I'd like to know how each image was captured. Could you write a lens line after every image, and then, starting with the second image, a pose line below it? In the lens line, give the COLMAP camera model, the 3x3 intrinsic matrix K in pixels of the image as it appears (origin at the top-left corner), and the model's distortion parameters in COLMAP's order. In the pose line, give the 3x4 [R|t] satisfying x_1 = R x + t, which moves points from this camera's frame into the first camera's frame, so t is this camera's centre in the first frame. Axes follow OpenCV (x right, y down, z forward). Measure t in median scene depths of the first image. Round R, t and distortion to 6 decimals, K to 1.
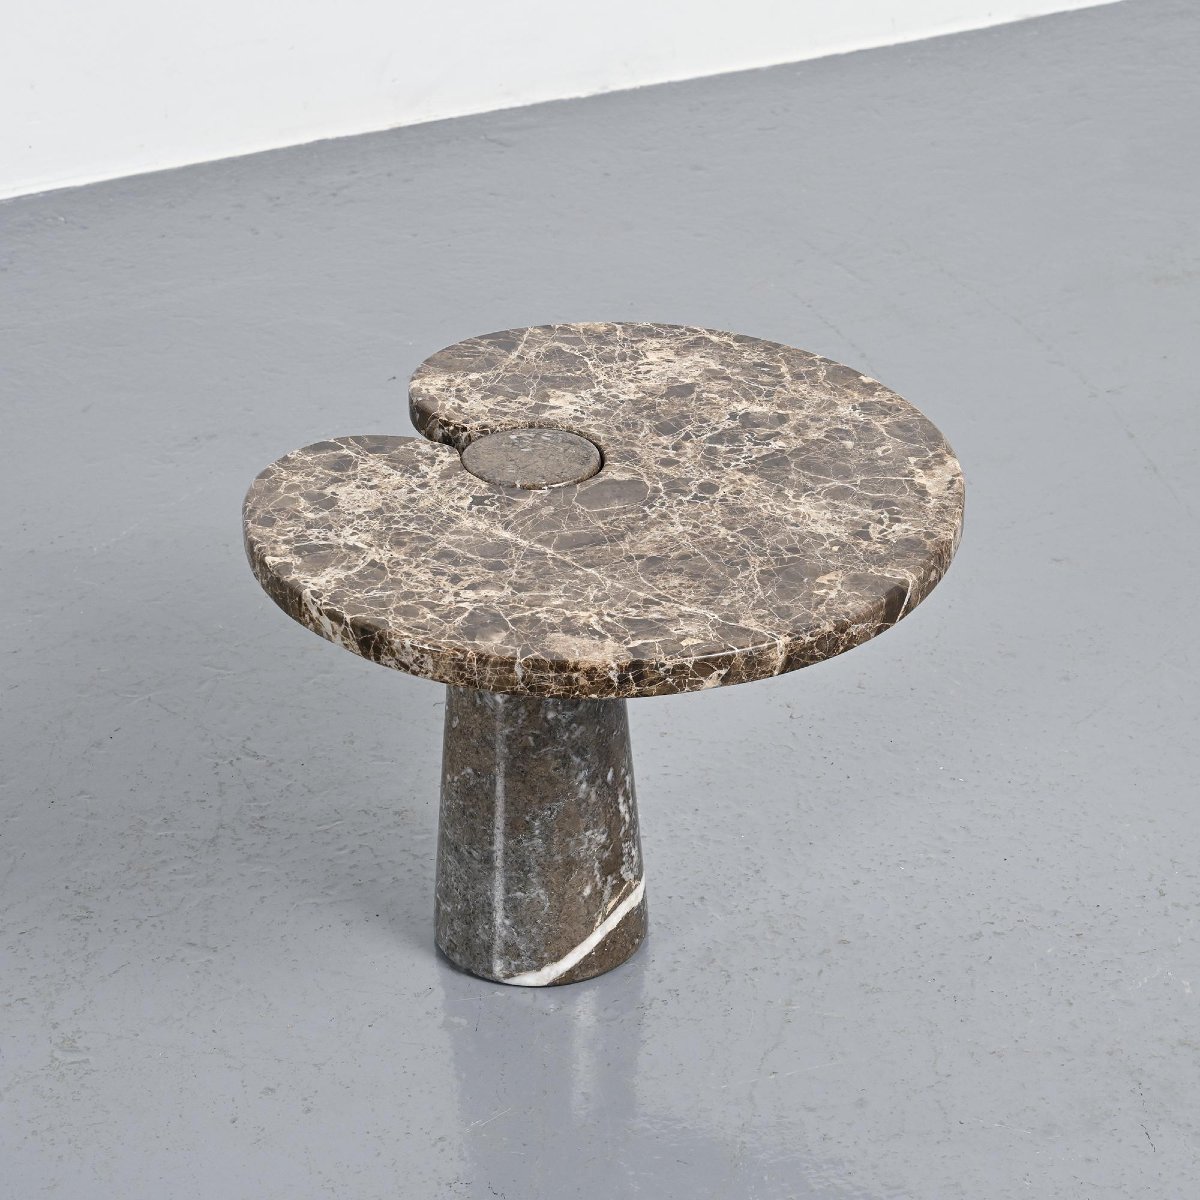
lens RADIAL K [[3673.6, 0, 600.0], [0, 3673.6, 600.0], [0, 0, 1]] dist [-0.024570, 0.134542]
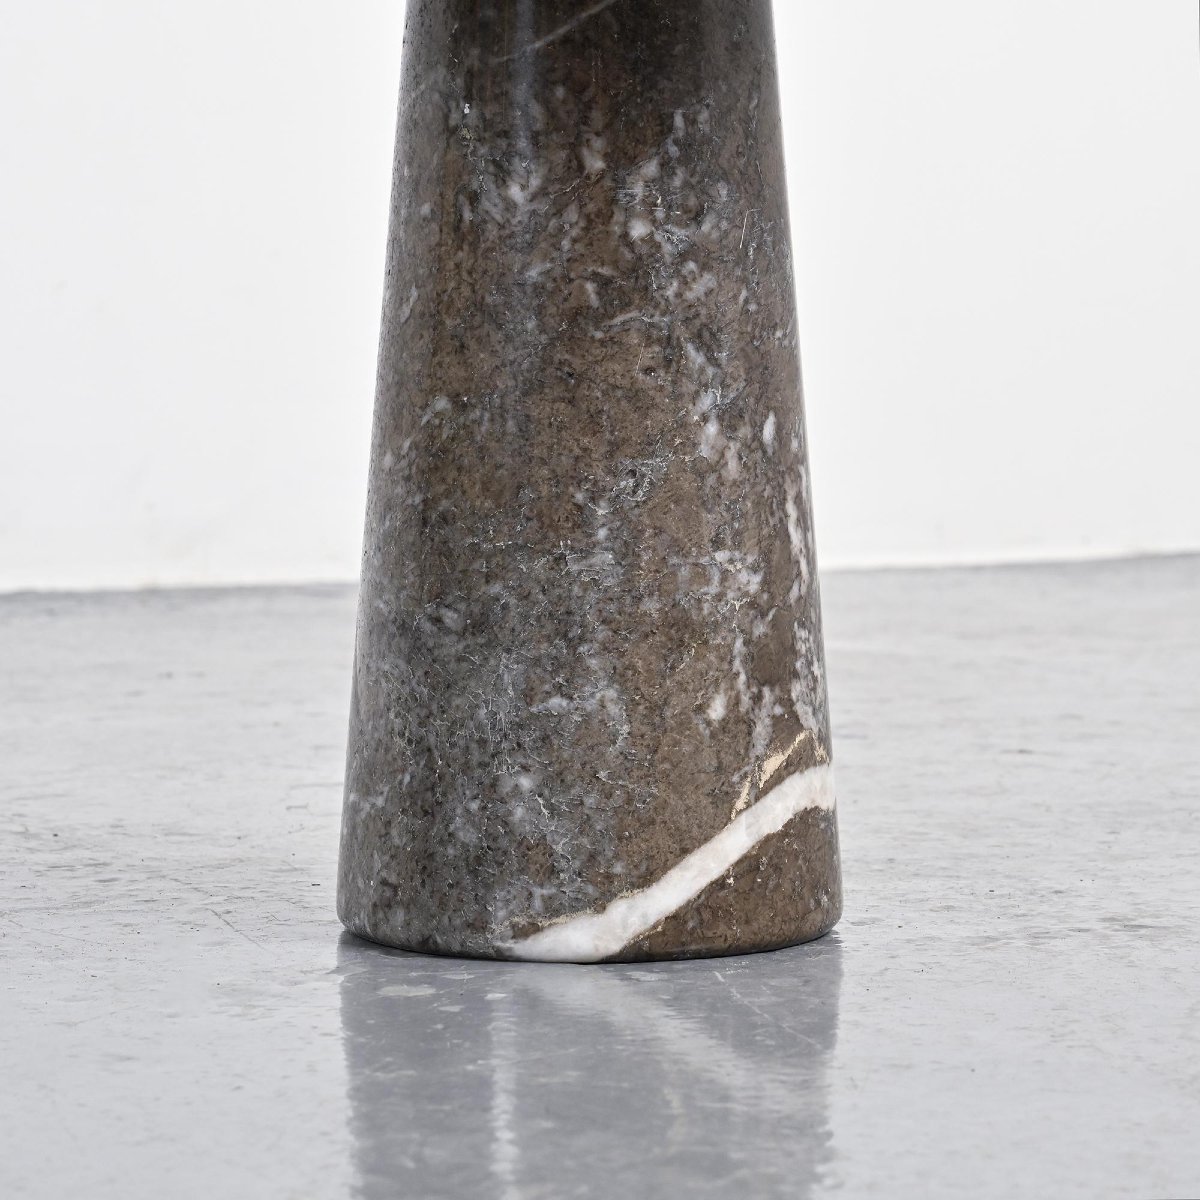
lens RADIAL K [[4115.4, 0, 600.0], [0, 4115.4, 600.0], [0, 0, 1]] dist [-0.055143, -0.826808]
pose [[0.998802, 0.008143, 0.048242, -0.039738], [0.011905, 0.915956, -0.401101, 0.256997], [-0.047454, 0.401195, 0.914763, 0.570400]]
